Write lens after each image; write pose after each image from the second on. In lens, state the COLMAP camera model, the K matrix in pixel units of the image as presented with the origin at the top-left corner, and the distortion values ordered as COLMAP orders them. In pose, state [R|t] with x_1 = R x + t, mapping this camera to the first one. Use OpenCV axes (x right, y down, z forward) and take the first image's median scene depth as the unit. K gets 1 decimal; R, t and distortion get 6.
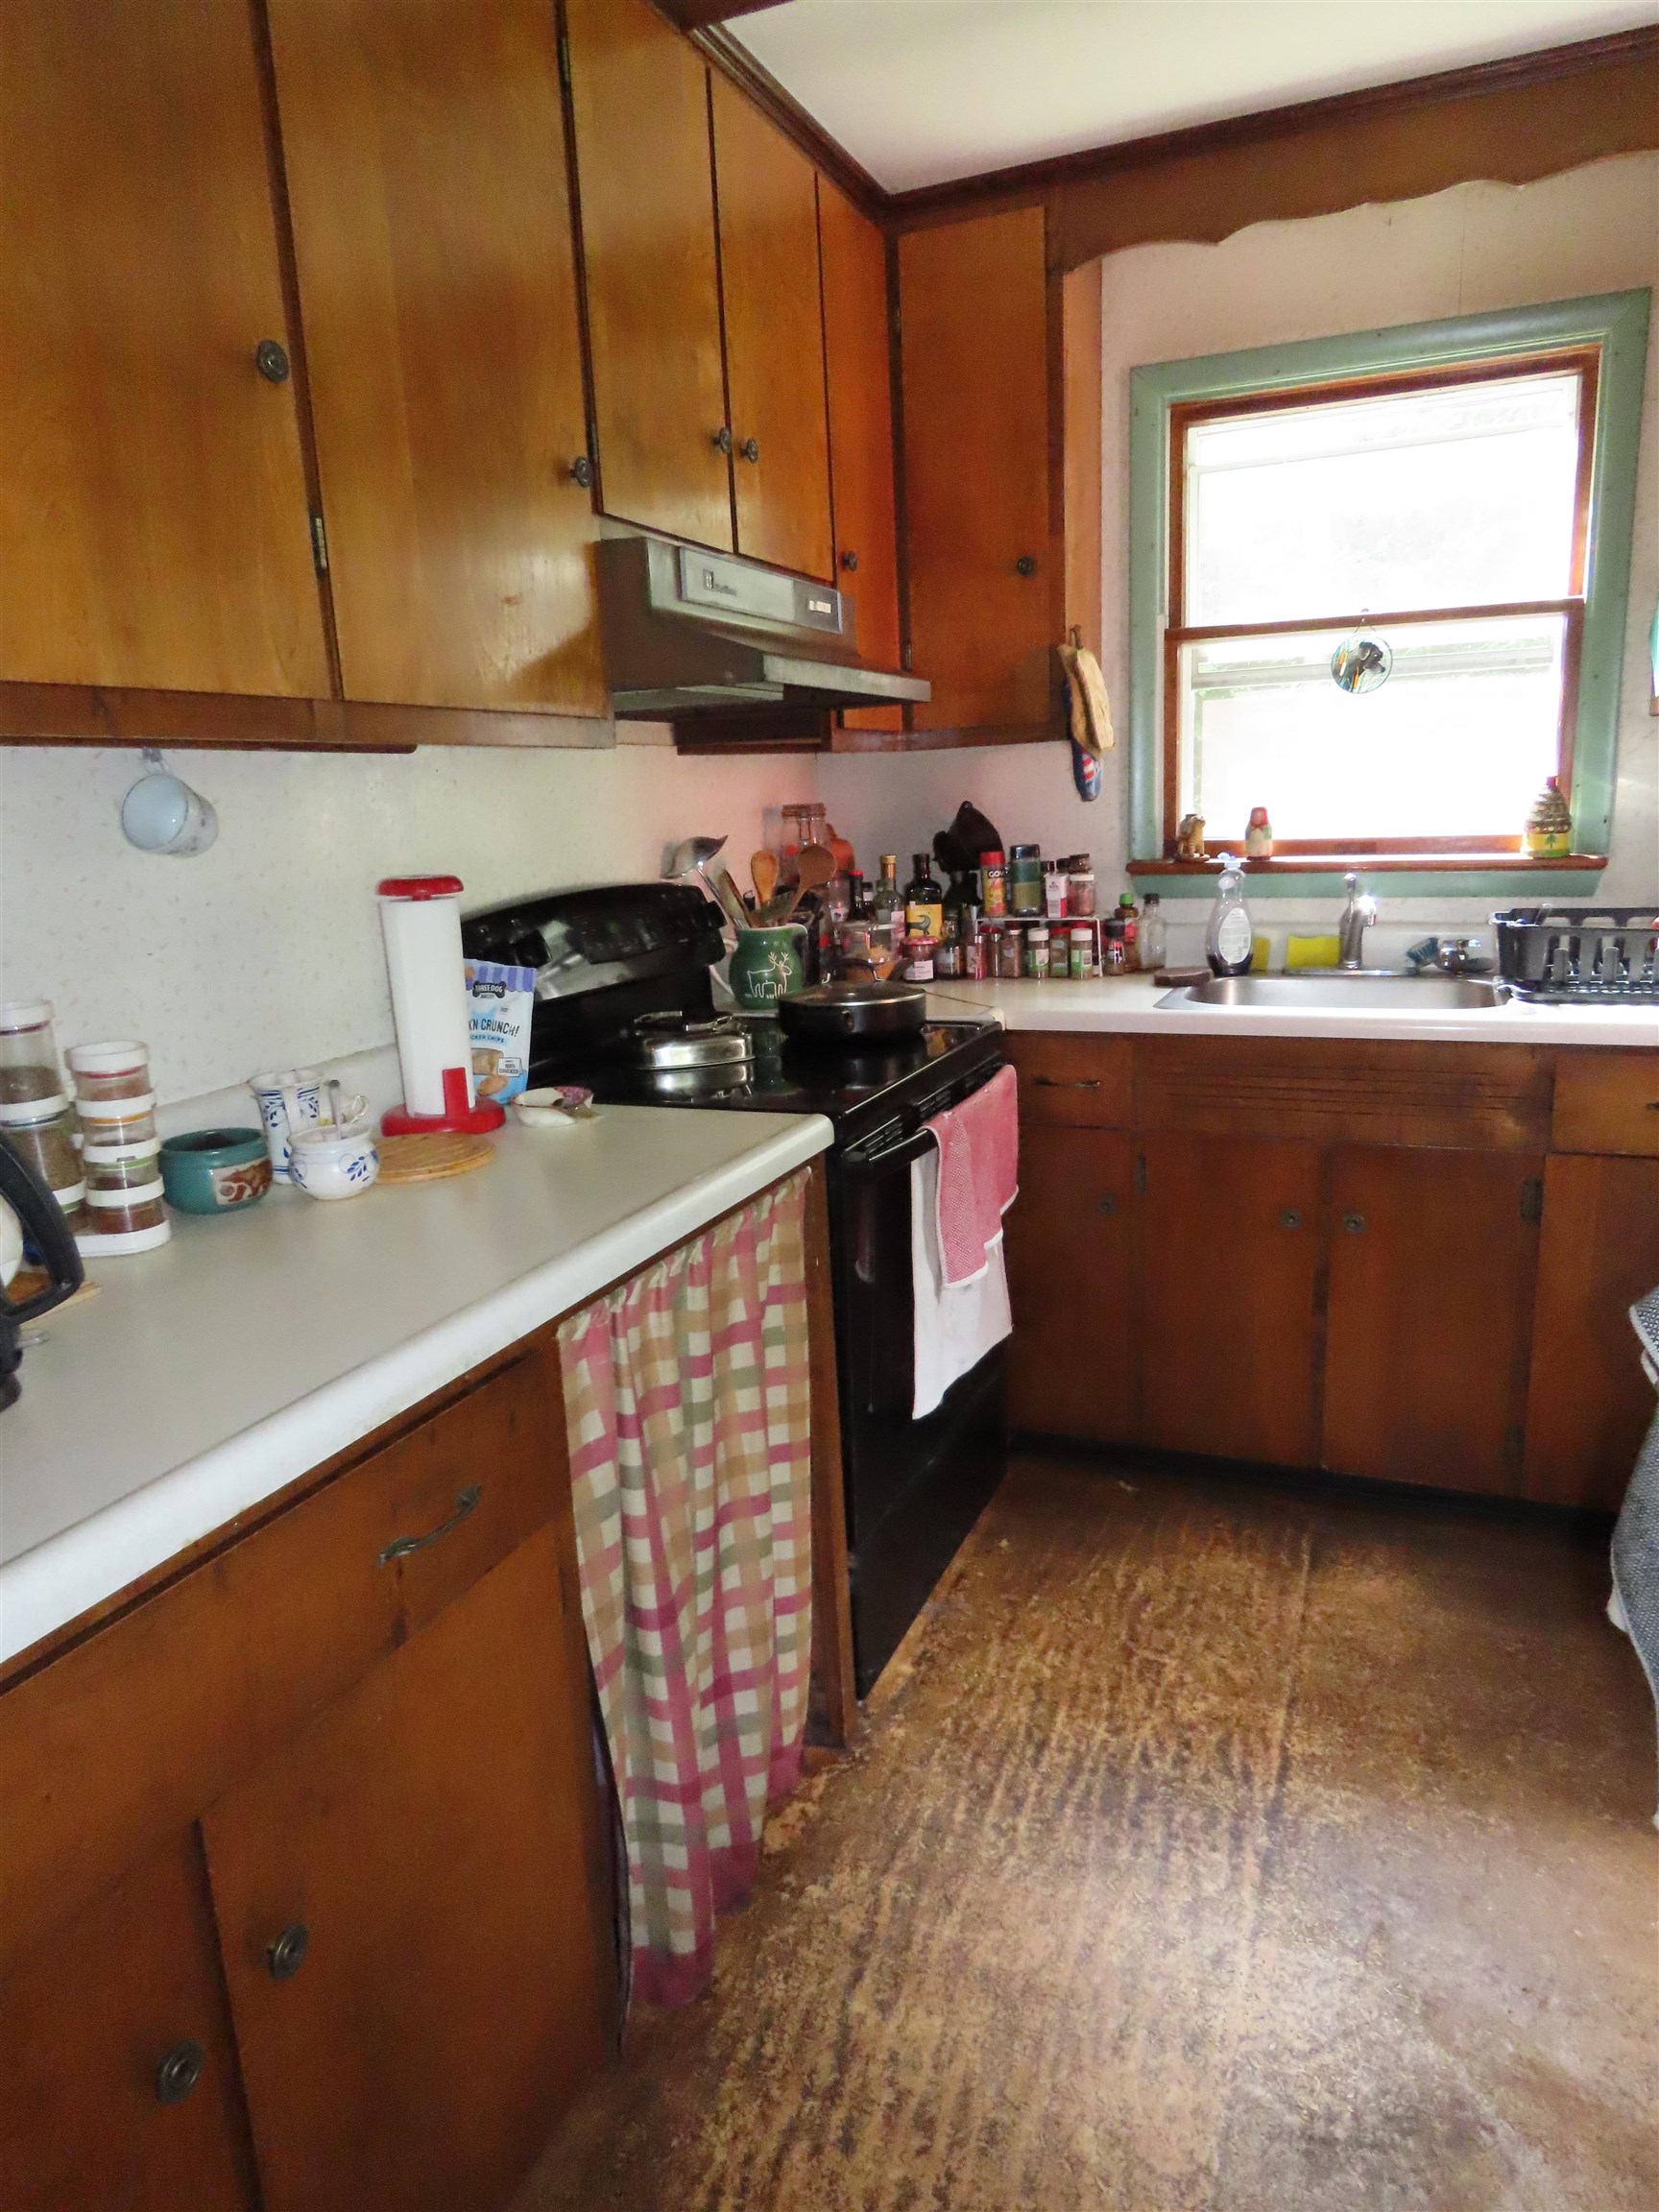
lens RADIAL K [[1405.9, 0, 830.7], [0, 1405.9, 1105.6], [0, 0, 1]] dist [-0.007806, -0.002370]
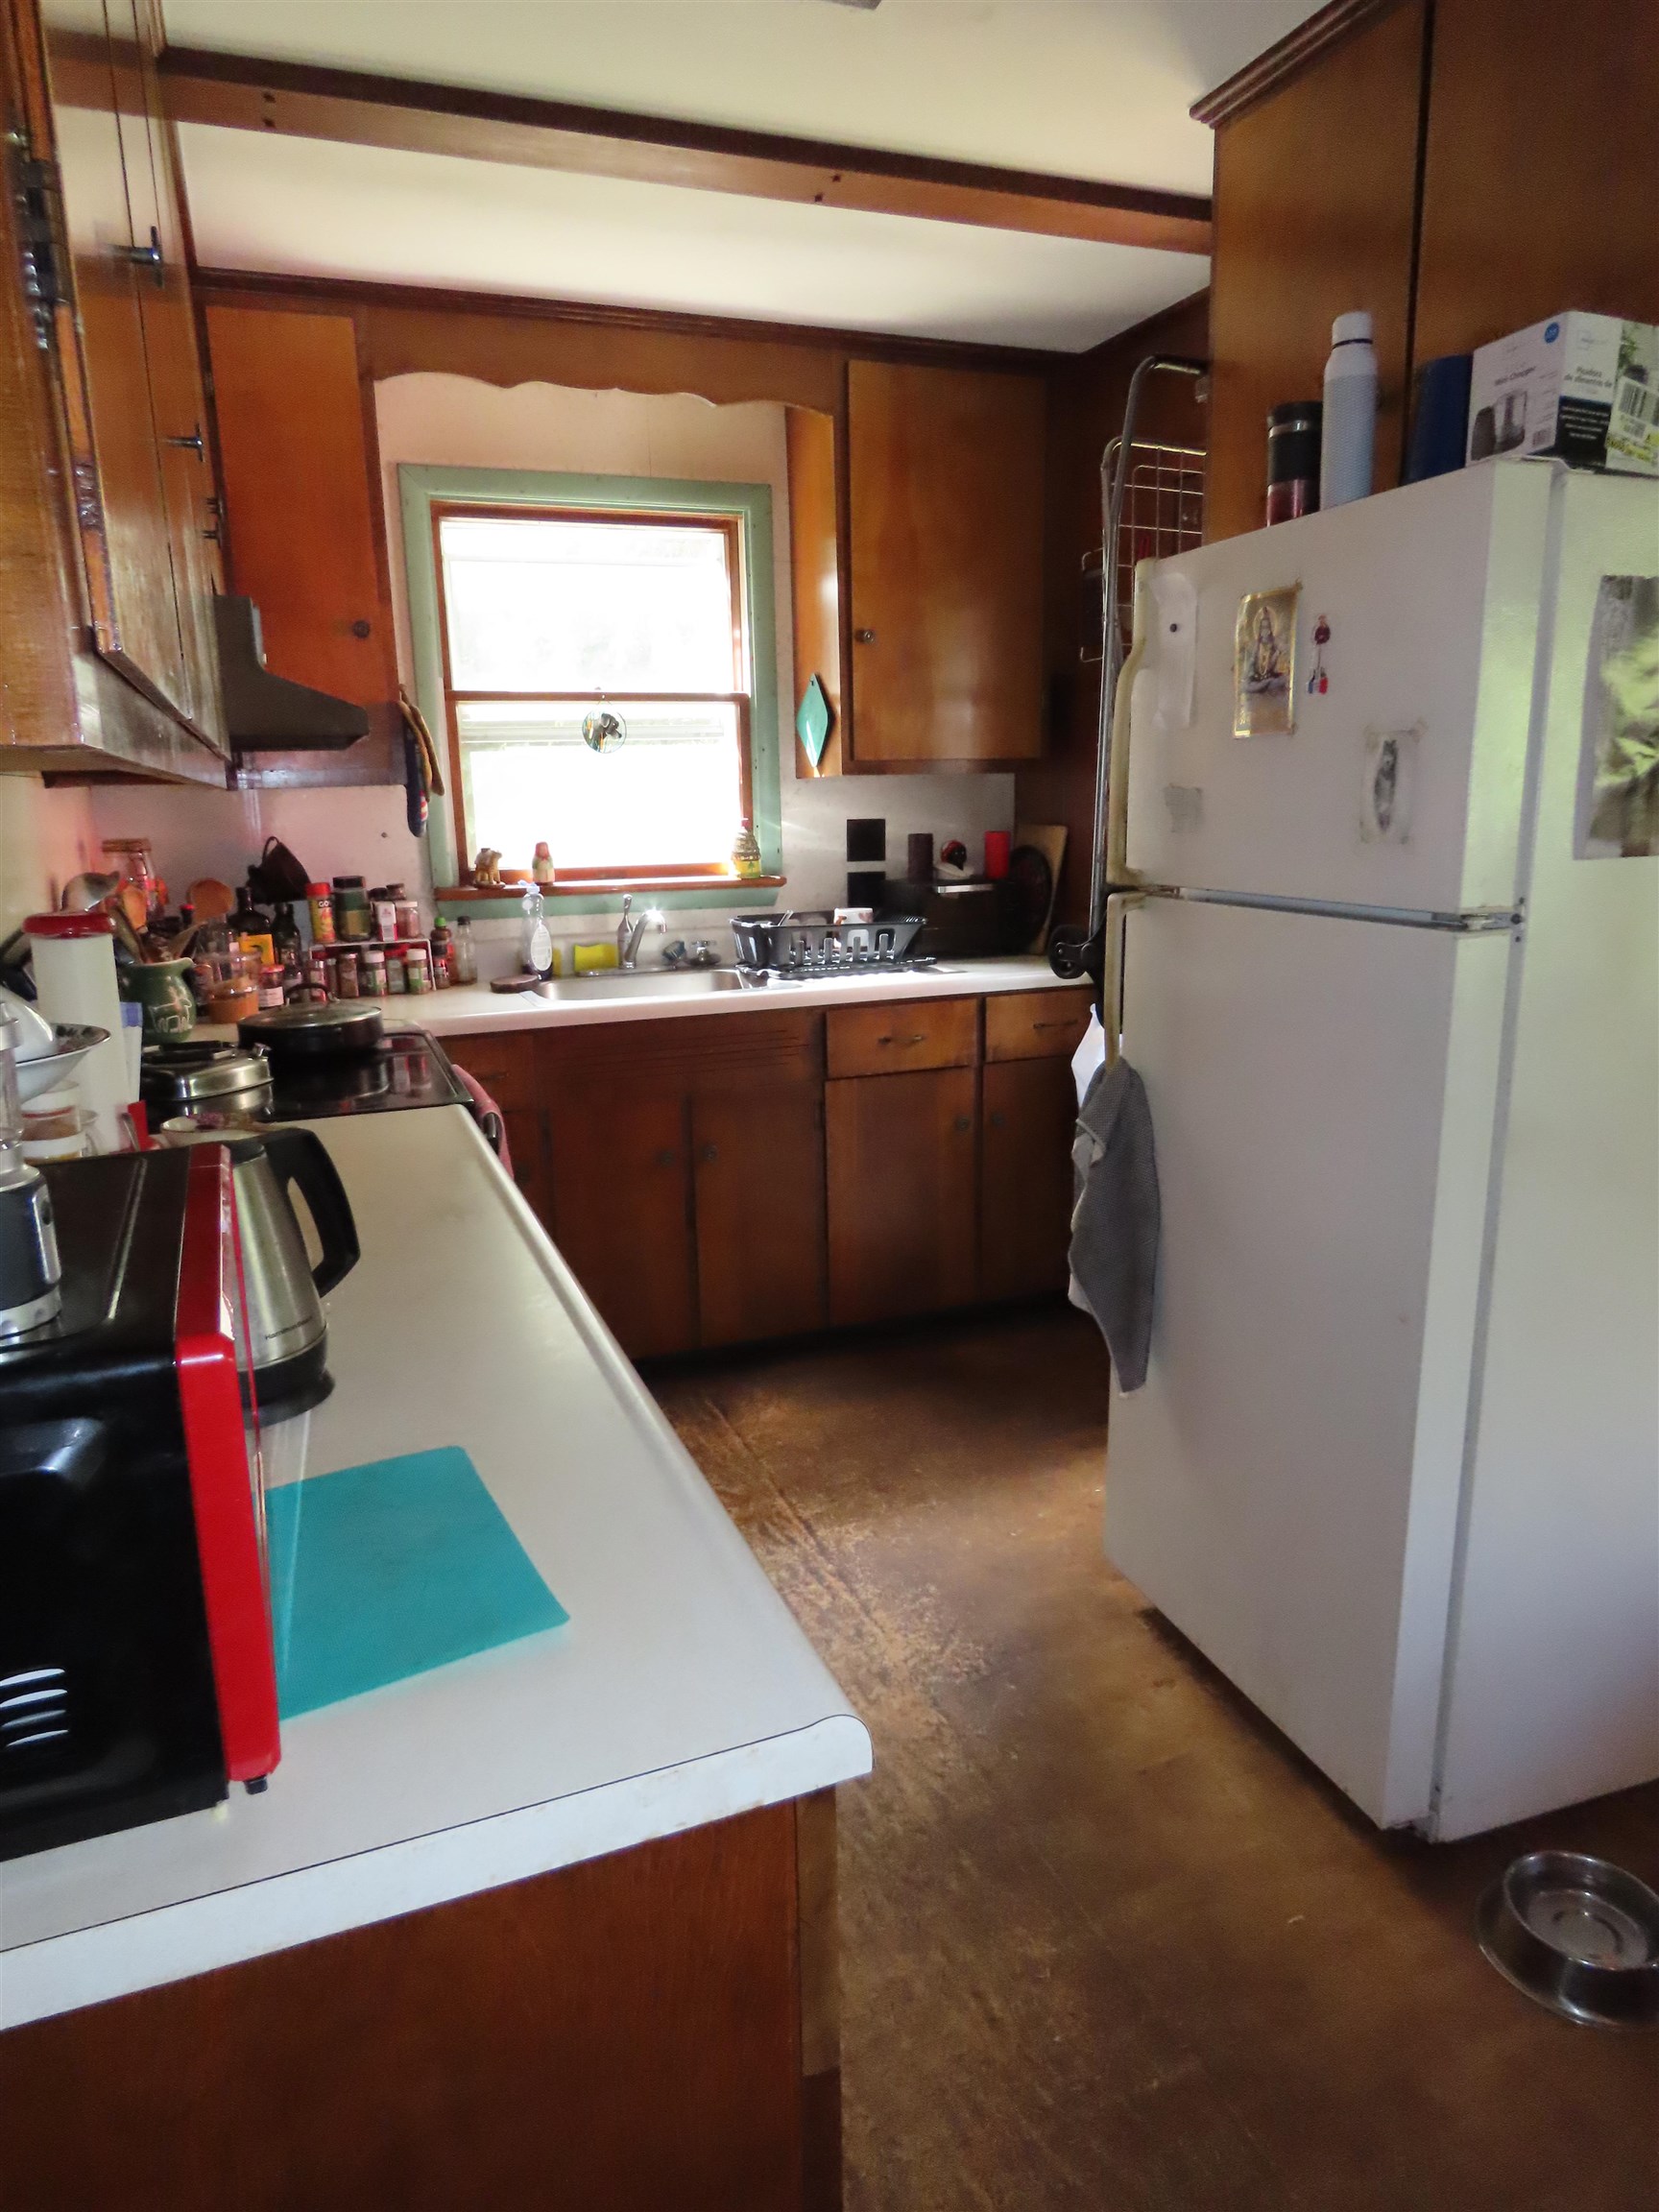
lens RADIAL K [[1405.9, 0, 837.2], [0, 1405.9, 1109.2], [0, 0, 1]] dist [-0.007806, -0.002370]
pose [[0.714636, -0.129790, 0.687350, -0.390560], [0.142978, 0.988992, 0.038093, 0.007387], [-0.684728, 0.071053, 0.725327, -0.046087]]
